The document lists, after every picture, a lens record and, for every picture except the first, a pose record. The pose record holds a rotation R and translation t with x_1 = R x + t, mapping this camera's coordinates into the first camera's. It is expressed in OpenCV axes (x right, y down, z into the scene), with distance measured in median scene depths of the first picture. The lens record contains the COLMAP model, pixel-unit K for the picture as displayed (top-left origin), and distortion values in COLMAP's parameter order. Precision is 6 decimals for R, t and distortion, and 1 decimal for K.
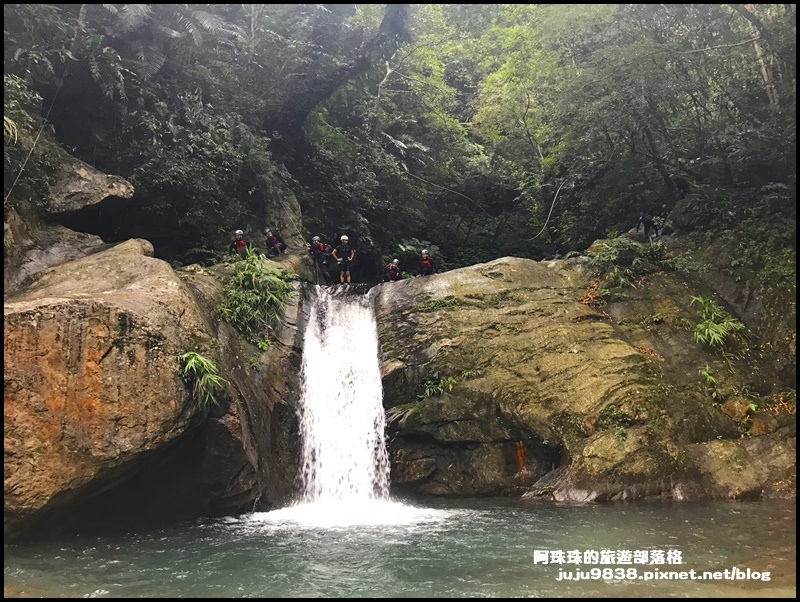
lens RADIAL K [[647.0, 0, 374.7], [0, 647.0, 300.3], [0, 0, 1]] dist [0.015236, -0.001261]
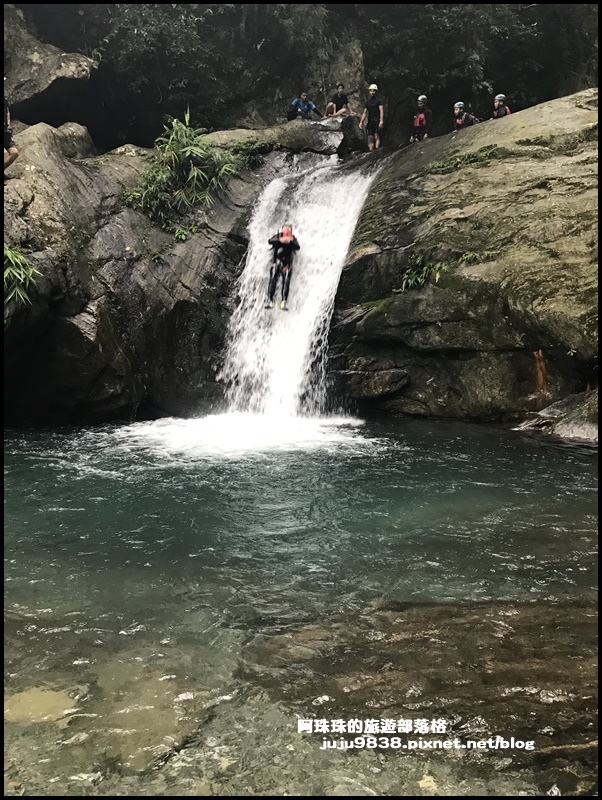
lens RADIAL K [[647.0, 0, 289.8], [0, 647.0, 402.6], [0, 0, 1]] dist [0.015236, -0.001261]
pose [[0.854466, 0.064797, -0.515450, 0.363820], [0.092242, 0.957502, 0.273278, 0.055475], [0.511252, -0.281053, 0.812176, 0.279384]]
